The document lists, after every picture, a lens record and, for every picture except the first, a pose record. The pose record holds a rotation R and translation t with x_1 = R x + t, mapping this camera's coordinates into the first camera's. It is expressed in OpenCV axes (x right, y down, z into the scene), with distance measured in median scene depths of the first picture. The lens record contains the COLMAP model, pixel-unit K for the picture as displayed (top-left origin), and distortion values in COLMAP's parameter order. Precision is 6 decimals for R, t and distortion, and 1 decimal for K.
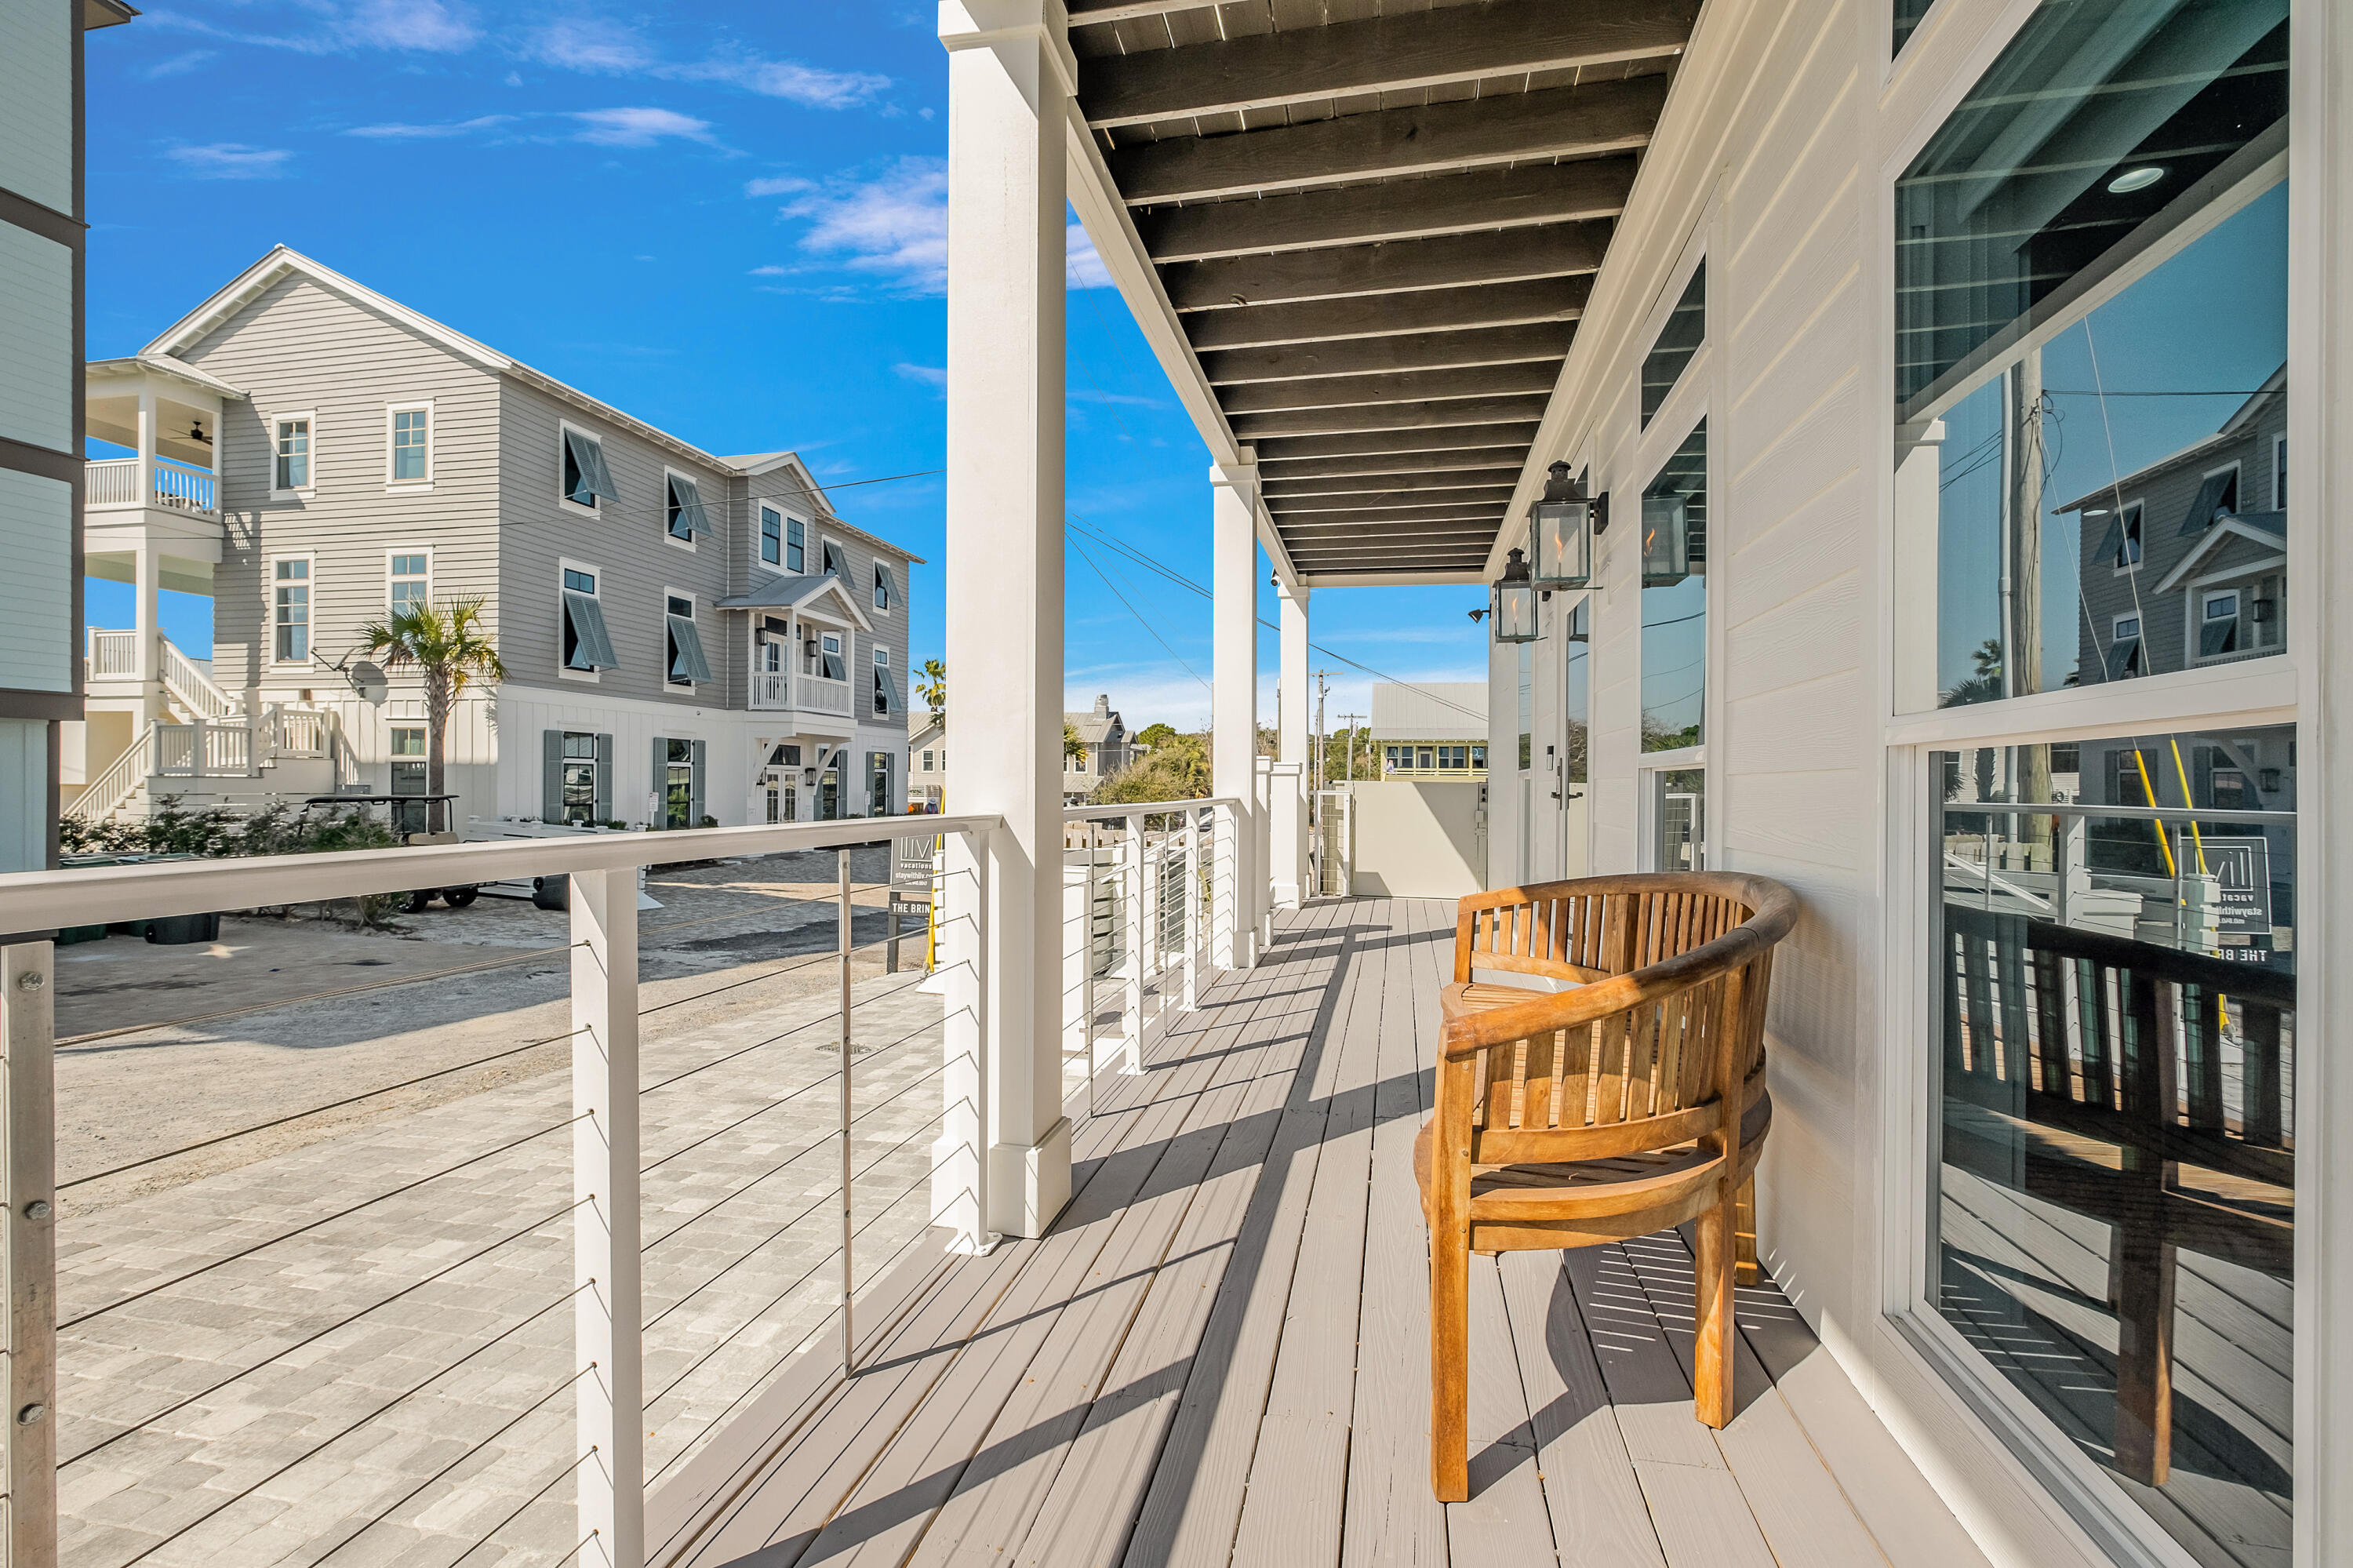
lens RADIAL K [[1074.7, 0, 1171.2], [0, 1074.7, 786.8], [0, 0, 1]] dist [0.002404, 0.000303]
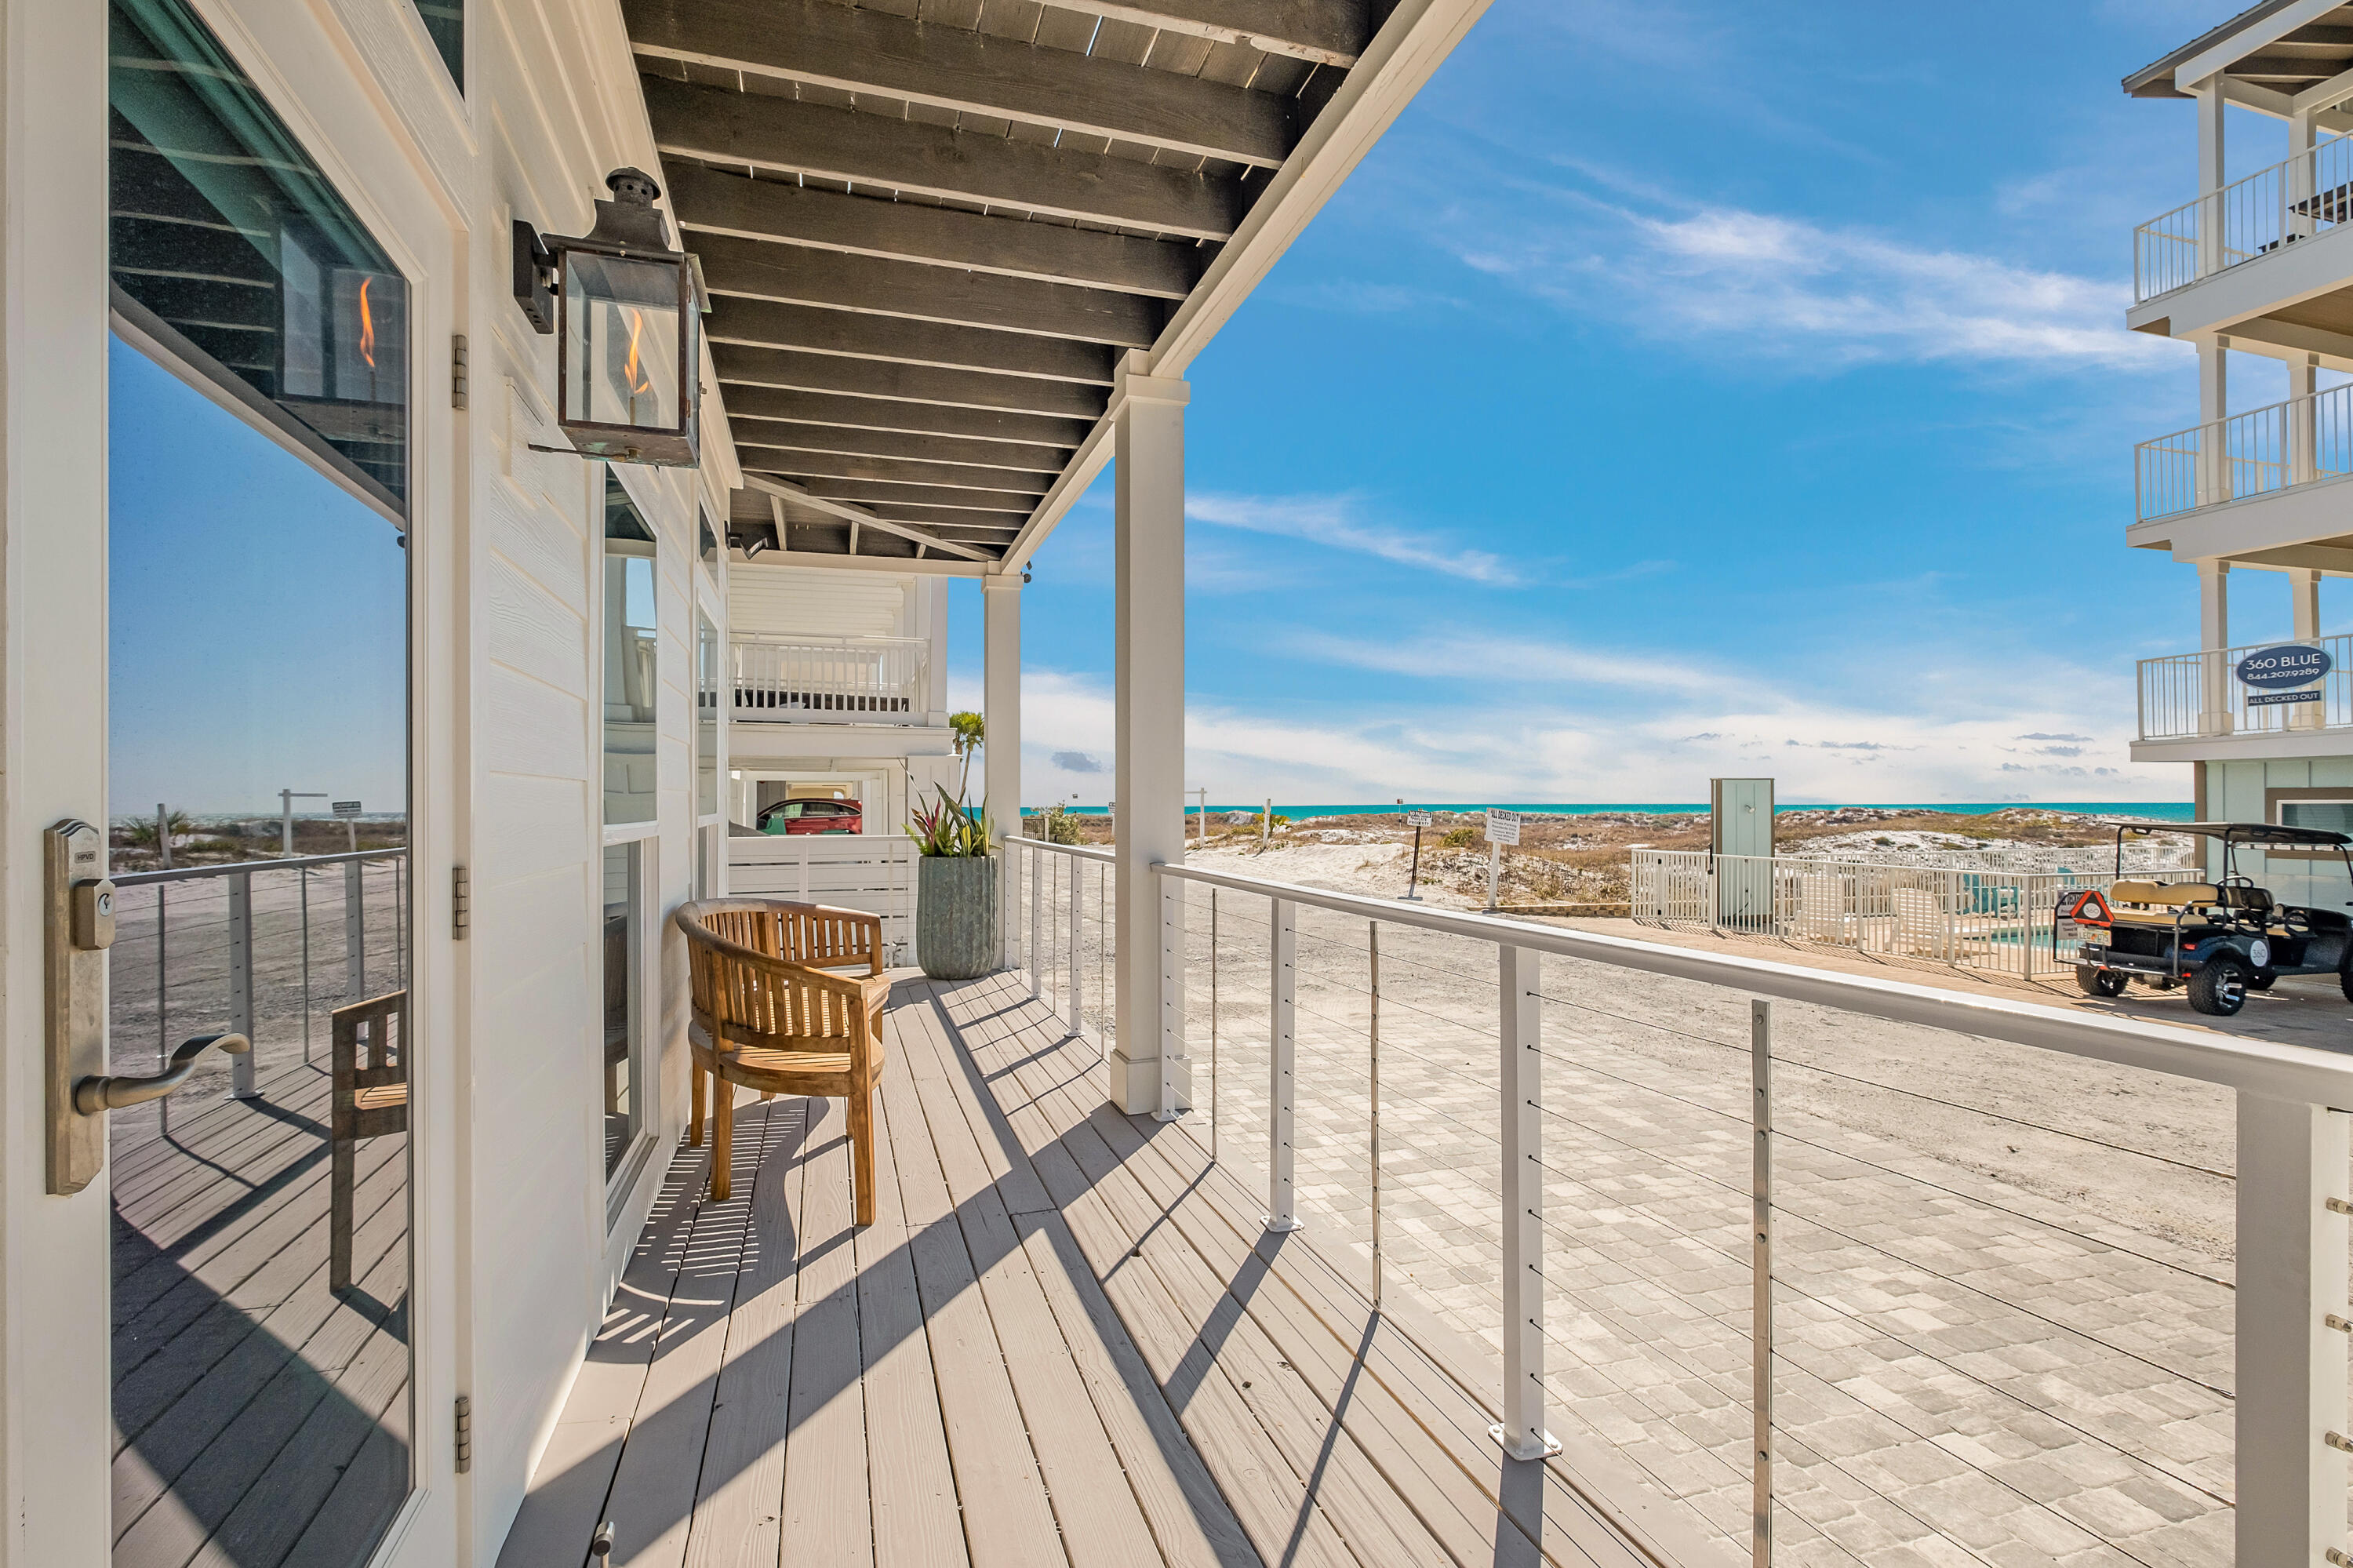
lens RADIAL K [[1074.7, 0, 1165.3], [0, 1074.7, 799.6], [0, 0, 1]] dist [0.002404, 0.000303]
pose [[-0.870809, -0.004285, -0.491603, 0.505575], [0.000196, 0.999959, -0.009063, -0.040500], [0.491622, -0.007988, -0.870772, 1.959794]]
